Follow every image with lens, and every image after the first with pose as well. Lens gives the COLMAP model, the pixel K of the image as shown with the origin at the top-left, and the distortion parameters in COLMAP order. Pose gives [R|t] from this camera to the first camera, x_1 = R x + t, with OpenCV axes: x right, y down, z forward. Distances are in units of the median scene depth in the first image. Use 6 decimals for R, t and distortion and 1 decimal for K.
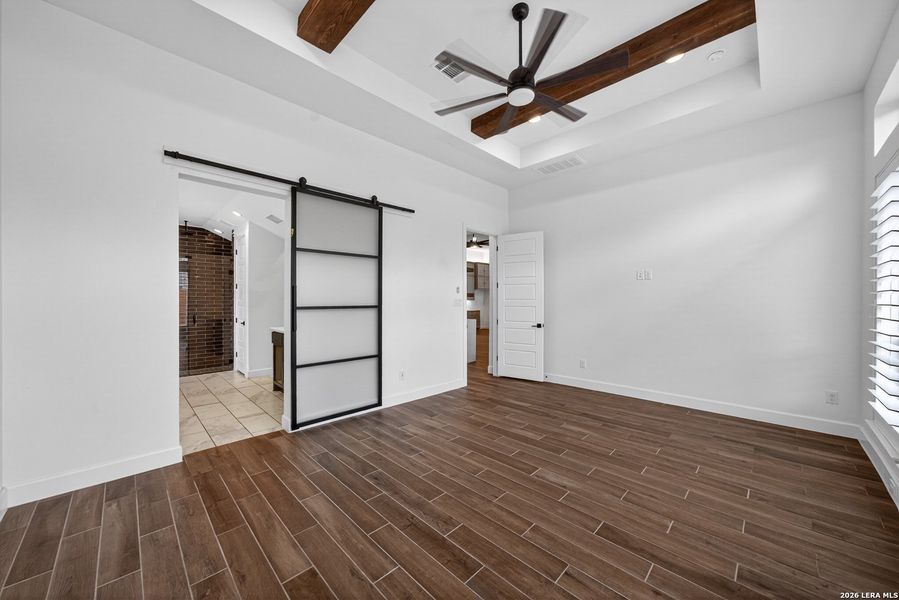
lens RADIAL K [[332.3, 0, 455.1], [0, 332.3, 298.5], [0, 0, 1]] dist [0.001120, -0.000130]
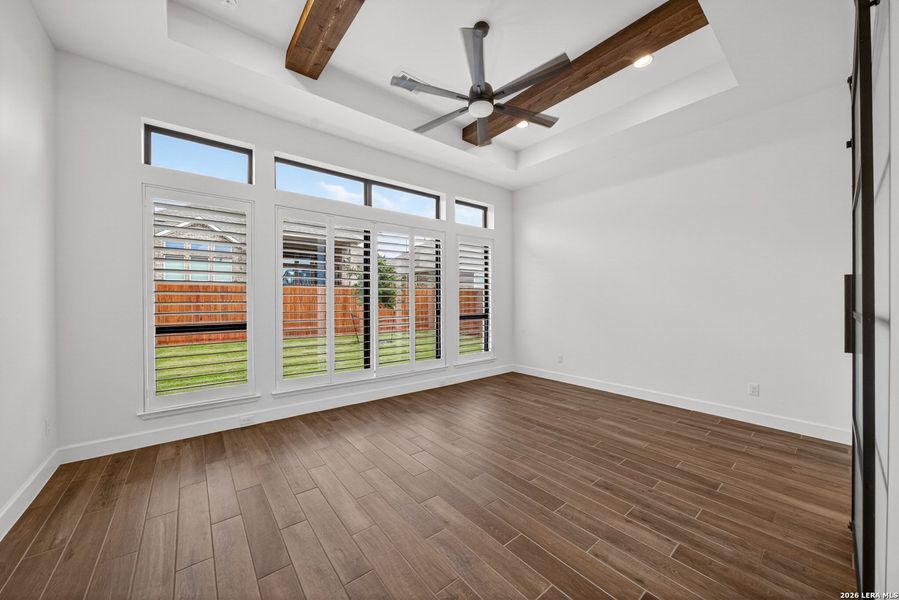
lens RADIAL K [[332.3, 0, 455.1], [0, 332.3, 298.5], [0, 0, 1]] dist [0.001120, -0.000130]
pose [[-0.995312, -0.001643, 0.096706, 0.176586], [-0.002224, 0.999980, -0.005894, 0.010620], [-0.096694, -0.006081, -0.995296, 2.077902]]
